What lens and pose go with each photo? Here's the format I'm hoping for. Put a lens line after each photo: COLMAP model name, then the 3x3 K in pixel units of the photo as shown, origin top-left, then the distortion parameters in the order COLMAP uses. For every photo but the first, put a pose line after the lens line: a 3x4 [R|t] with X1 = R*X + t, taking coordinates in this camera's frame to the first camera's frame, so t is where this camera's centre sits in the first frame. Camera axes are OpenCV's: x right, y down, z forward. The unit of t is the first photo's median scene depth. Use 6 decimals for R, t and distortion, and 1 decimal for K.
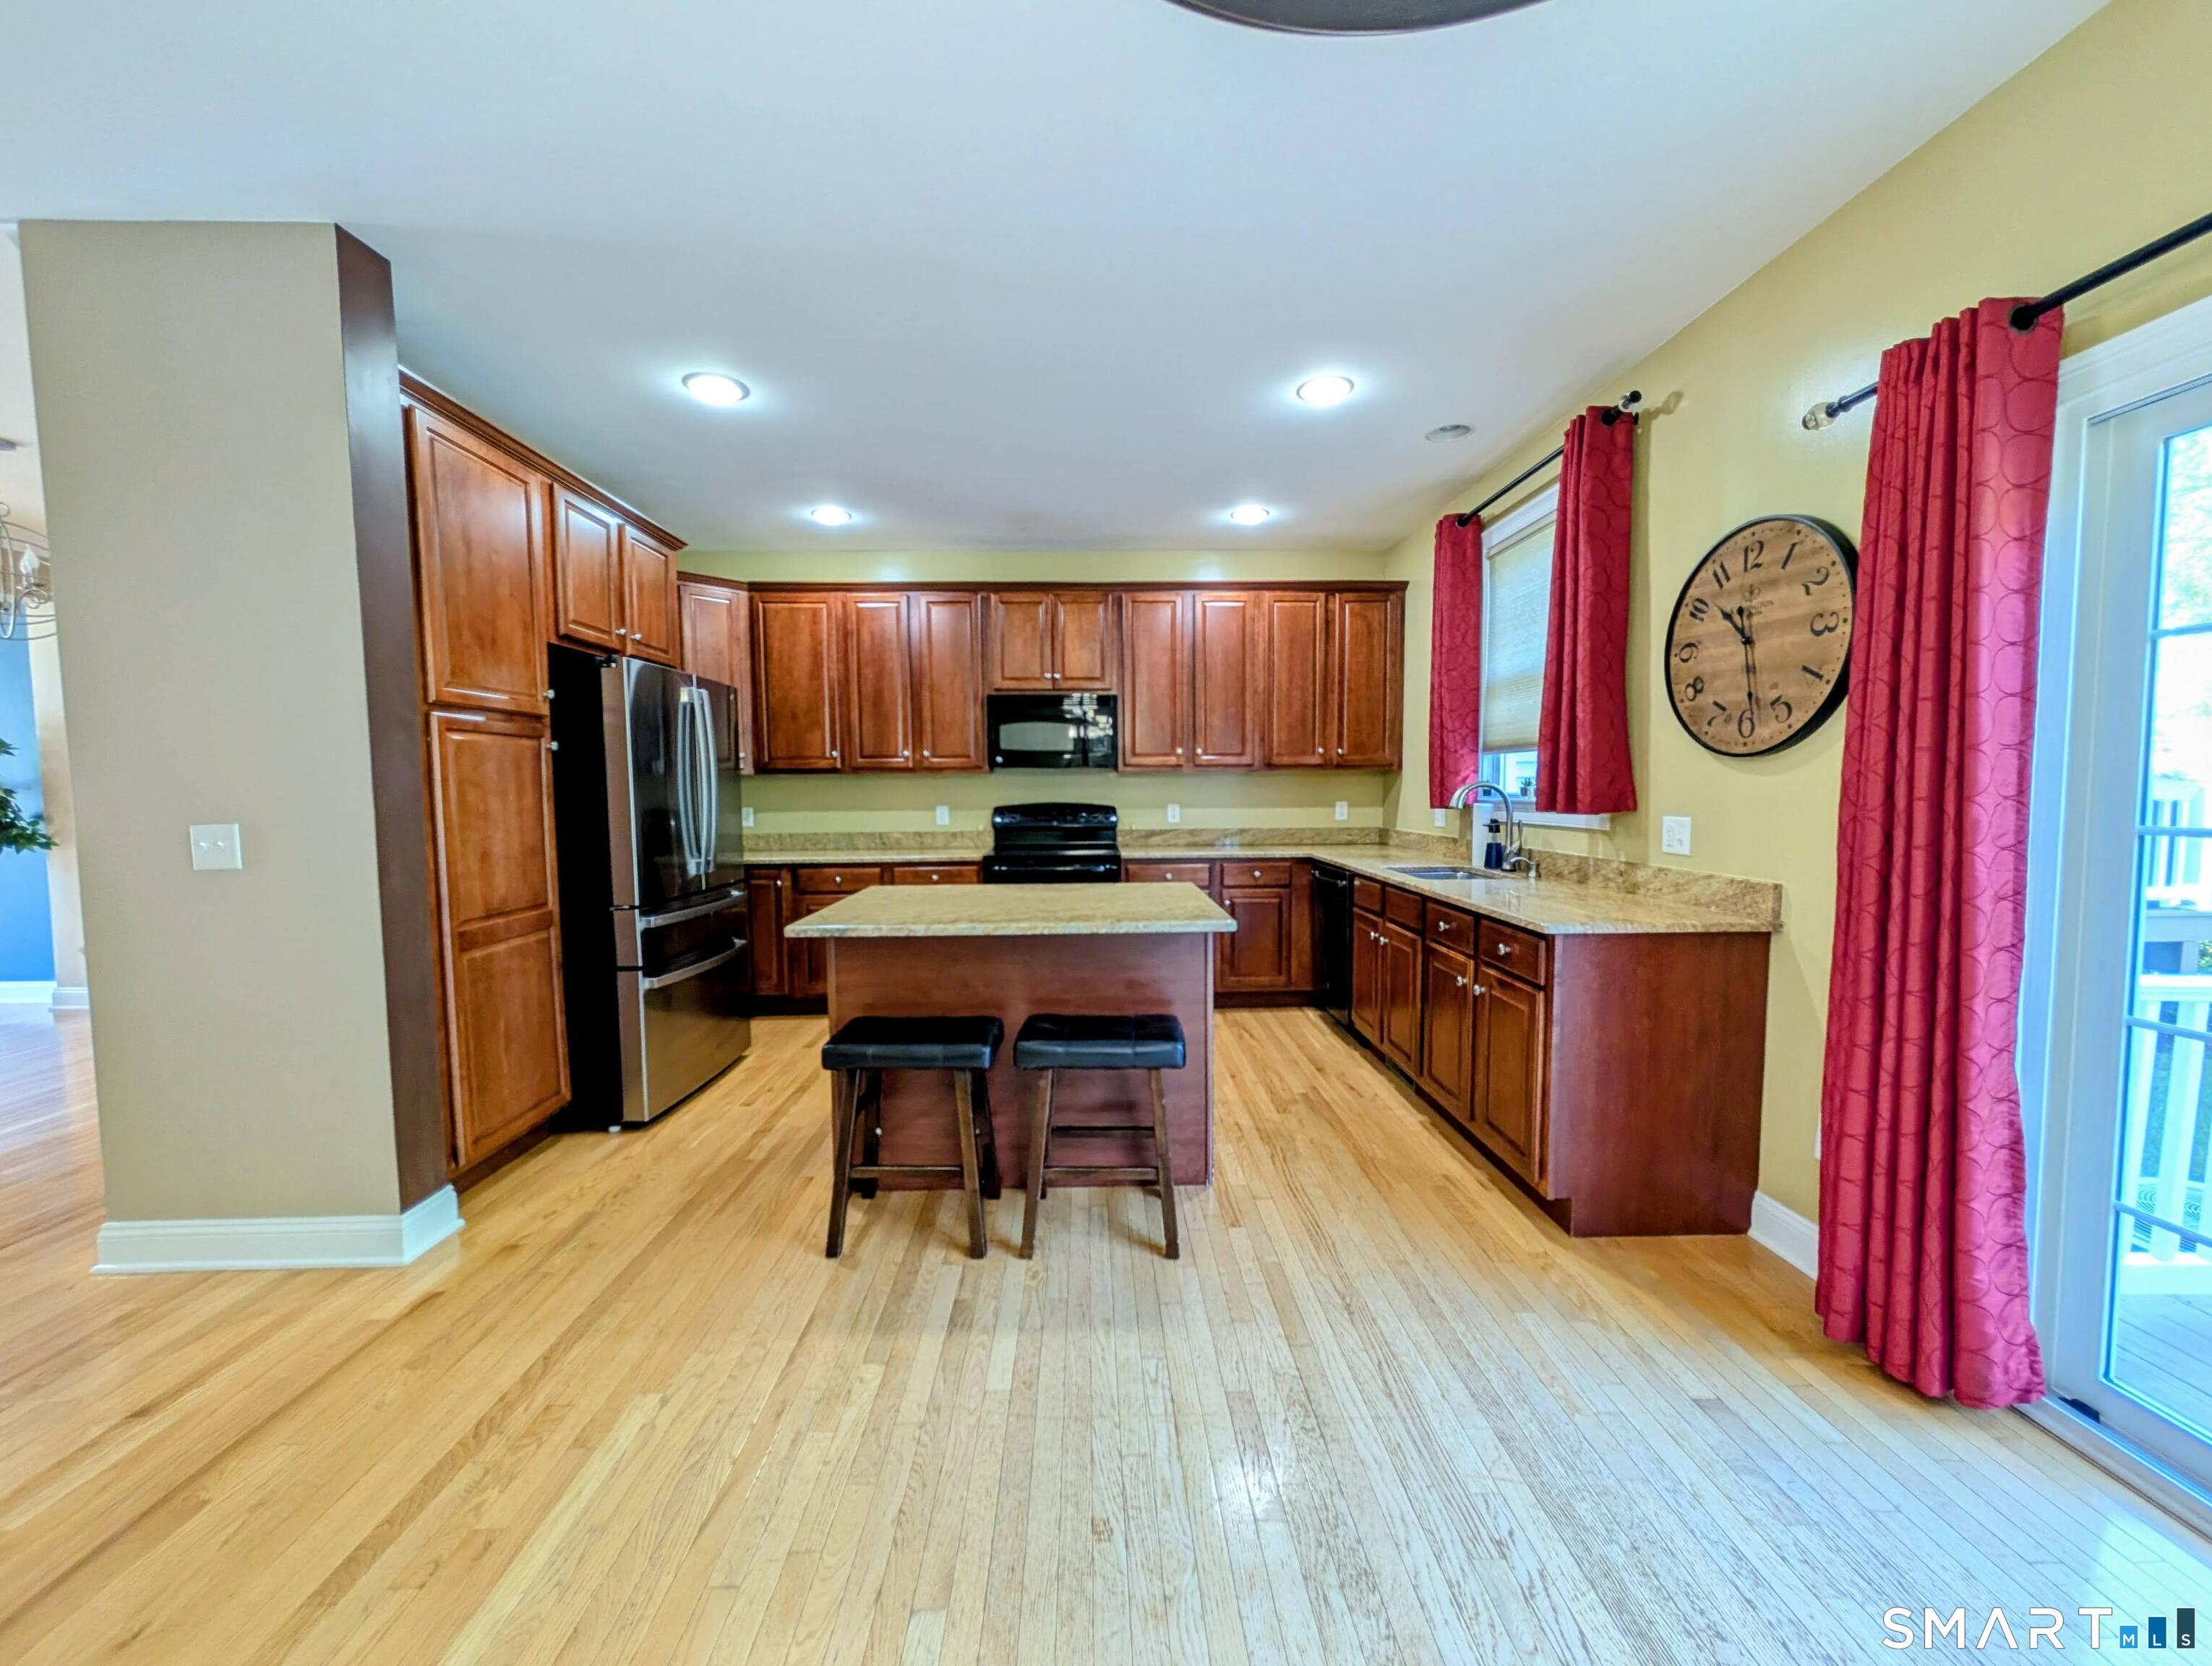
lens RADIAL K [[823.8, 0, 1112.4], [0, 823.8, 837.4], [0, 0, 1]] dist [-0.000071, 0.000014]
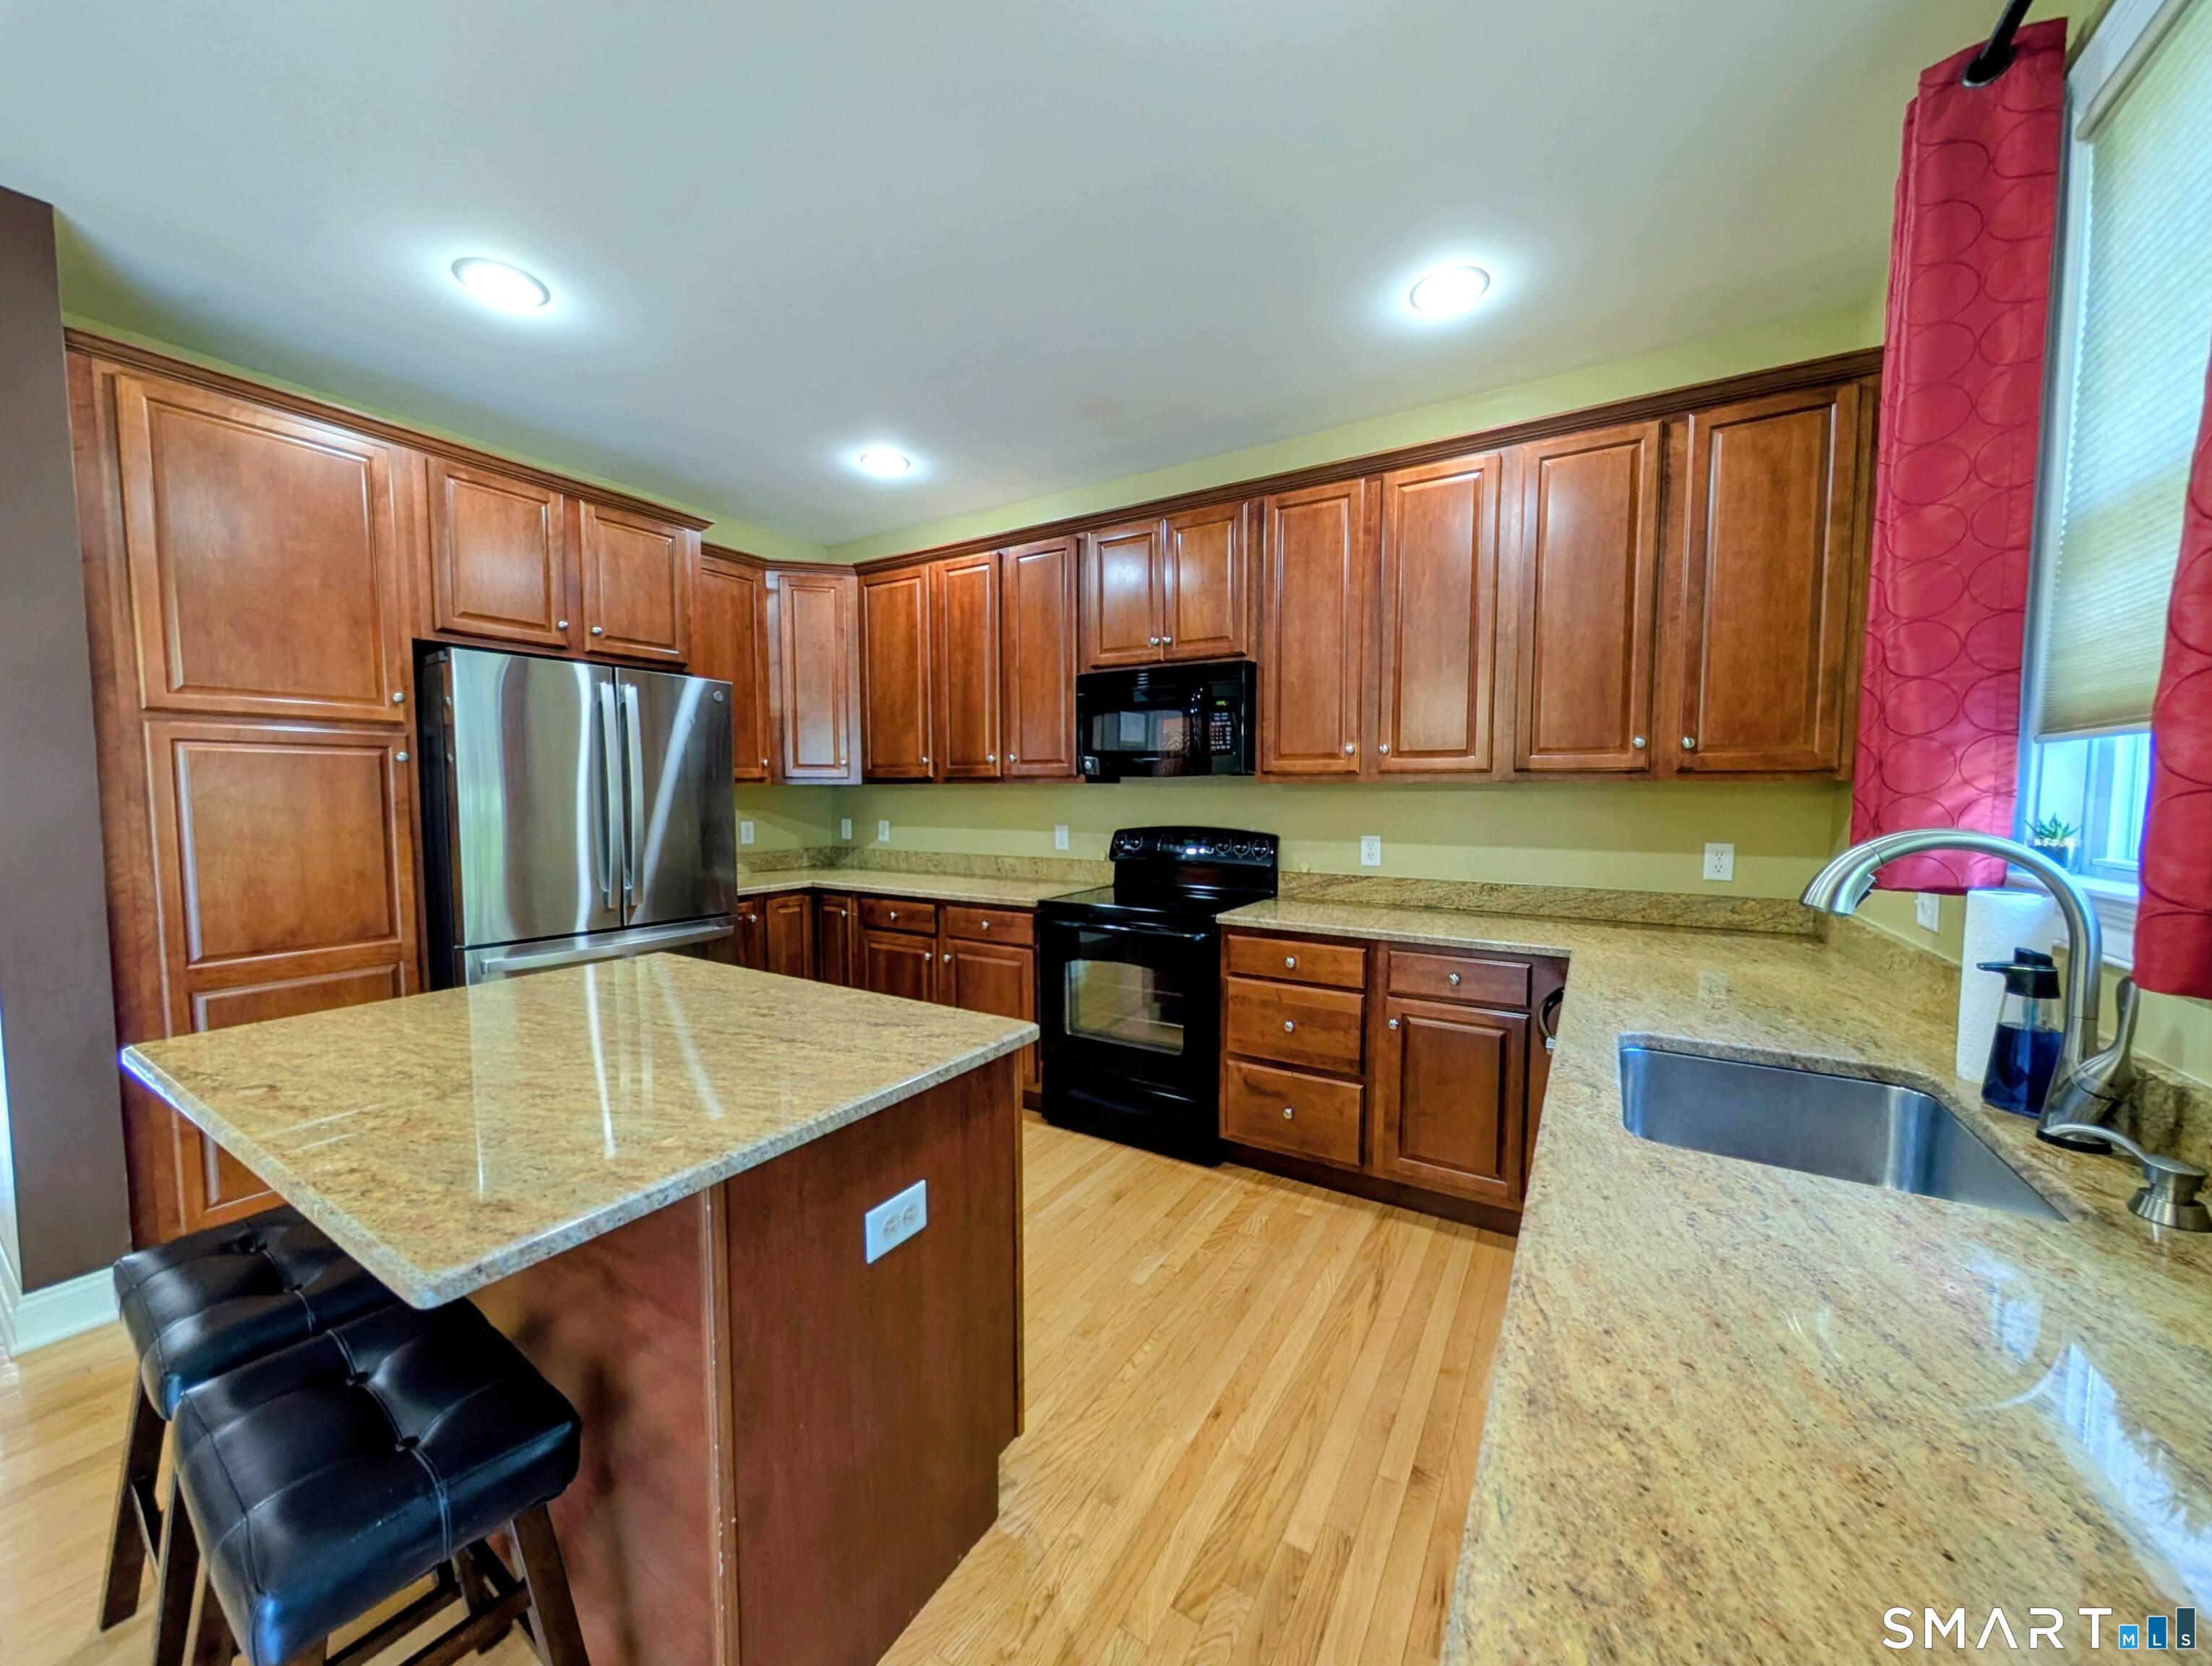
lens RADIAL K [[803.3, 0, 1109.3], [0, 803.3, 838.8], [0, 0, 1]] dist [-0.000979, 0.000071]
pose [[0.836514, 0.043054, -0.546252, 0.274061], [-0.042431, 0.999005, 0.013760, -0.043564], [0.546300, 0.011668, 0.837508, 0.456417]]
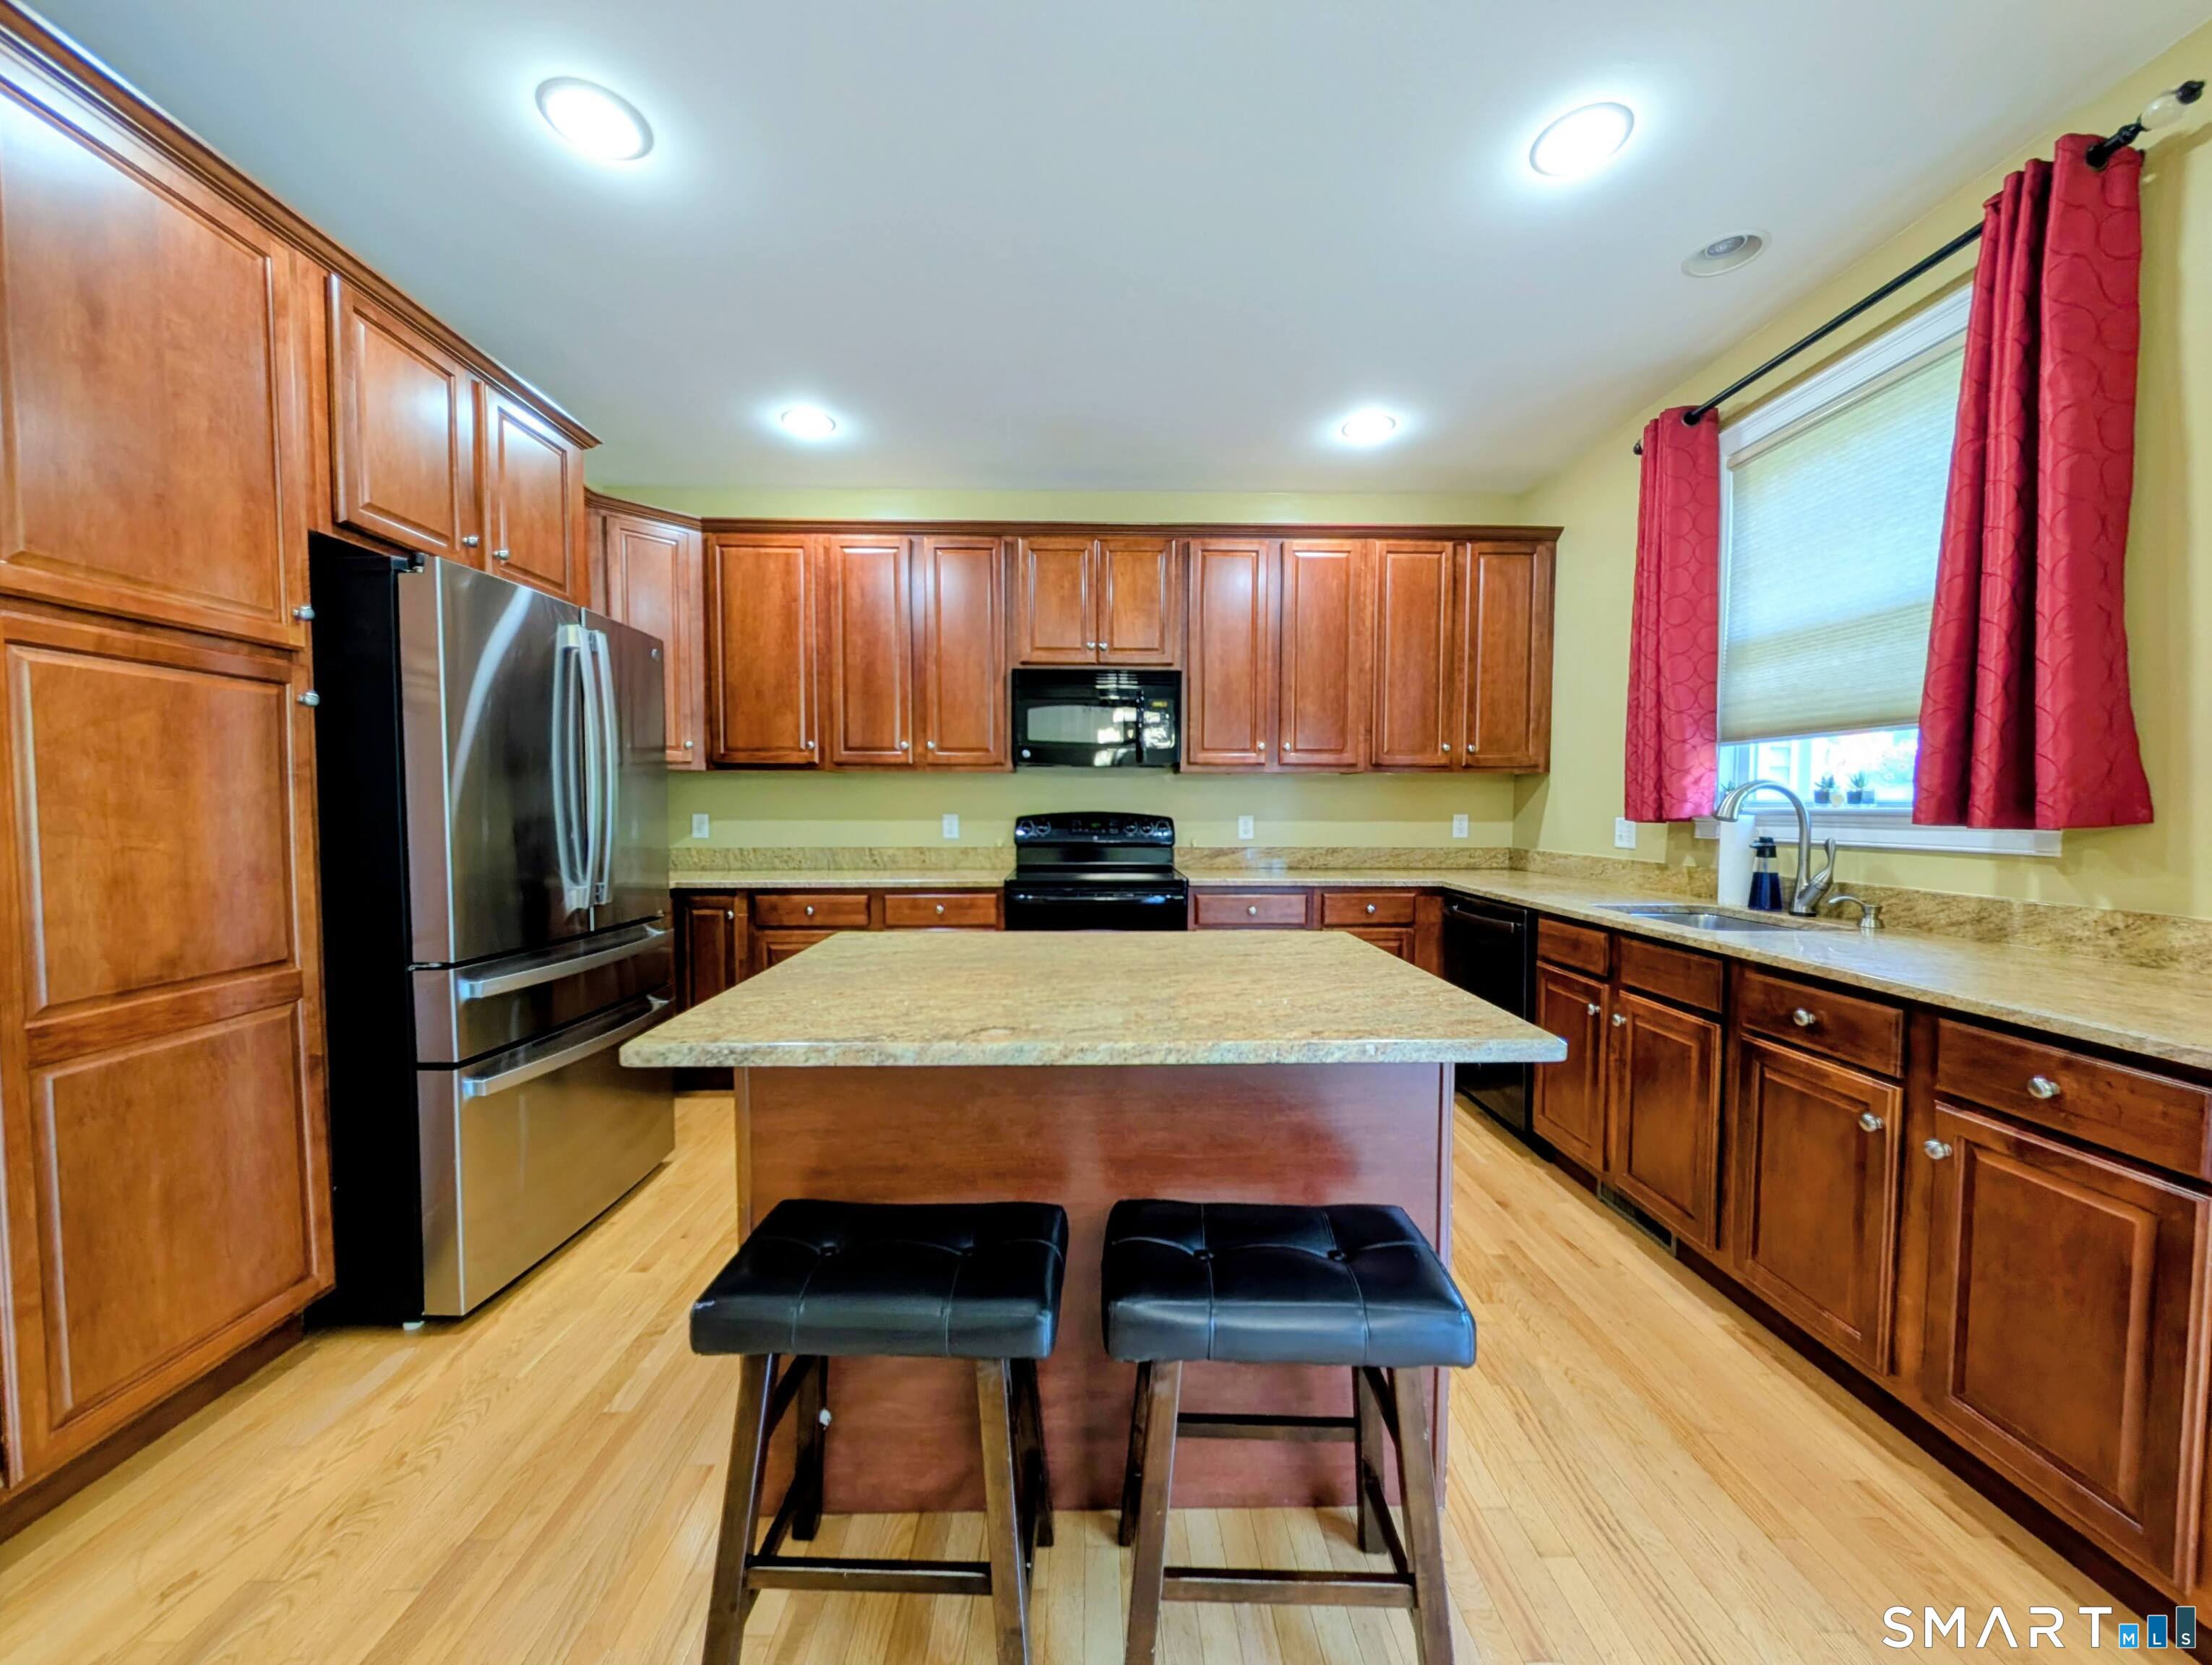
lens RADIAL K [[803.2, 0, 1109.3], [0, 803.2, 838.3], [0, 0, 1]] dist [-0.000979, 0.000071]
pose [[0.999930, 0.010551, -0.005319, -0.059218], [-0.010657, 0.999734, -0.020449, -0.001787], [0.005102, 0.020504, 0.999777, 0.274589]]
